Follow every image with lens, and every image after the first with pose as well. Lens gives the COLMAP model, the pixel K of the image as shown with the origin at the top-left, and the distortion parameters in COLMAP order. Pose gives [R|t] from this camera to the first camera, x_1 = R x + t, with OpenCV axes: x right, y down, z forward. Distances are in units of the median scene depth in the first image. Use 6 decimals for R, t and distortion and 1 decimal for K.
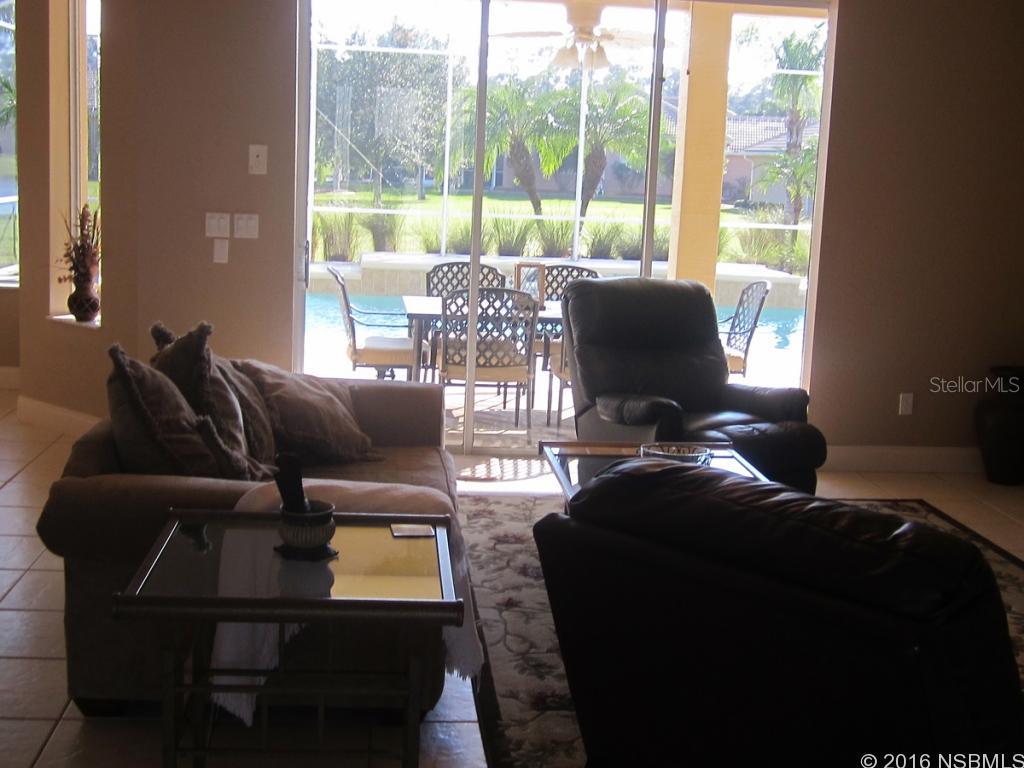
lens RADIAL K [[1310.2, 0, 512.0], [0, 1310.2, 384.0], [0, 0, 1]] dist [0.004454, -0.006158]
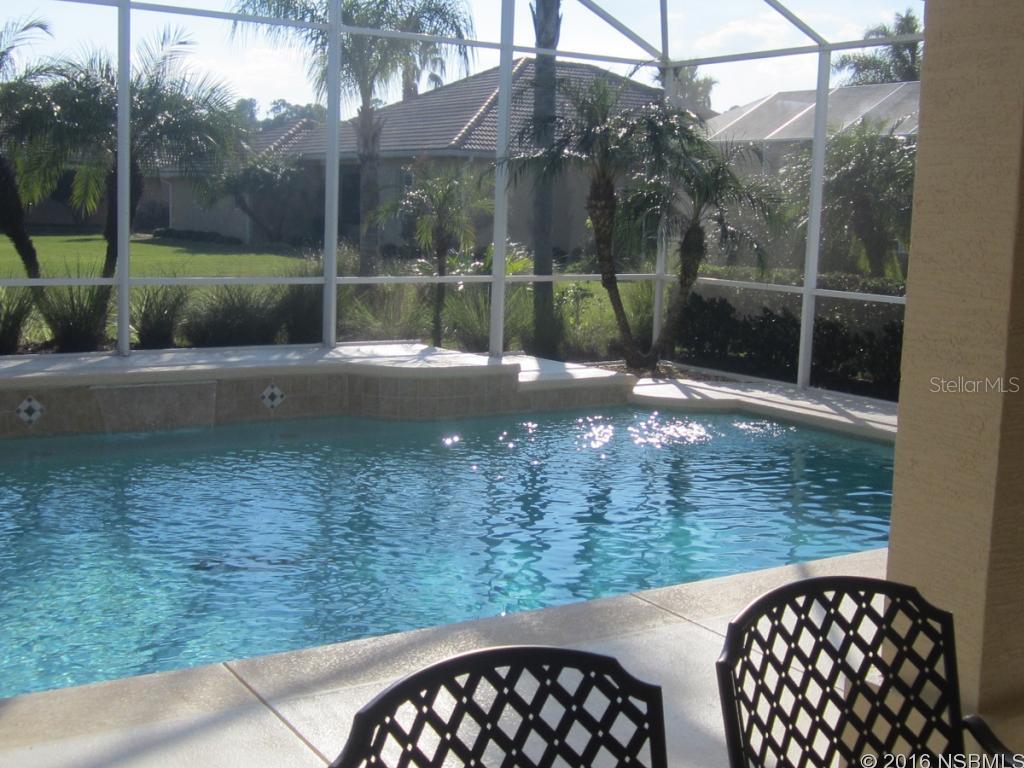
lens RADIAL K [[1310.2, 0, 512.0], [0, 1310.2, 384.0], [0, 0, 1]] dist [0.004454, -0.006158]
pose [[0.882947, -0.078626, 0.462842, -0.136114], [0.086232, 0.996264, 0.004741, -0.151139], [-0.461486, 0.035726, 0.886428, 0.911431]]
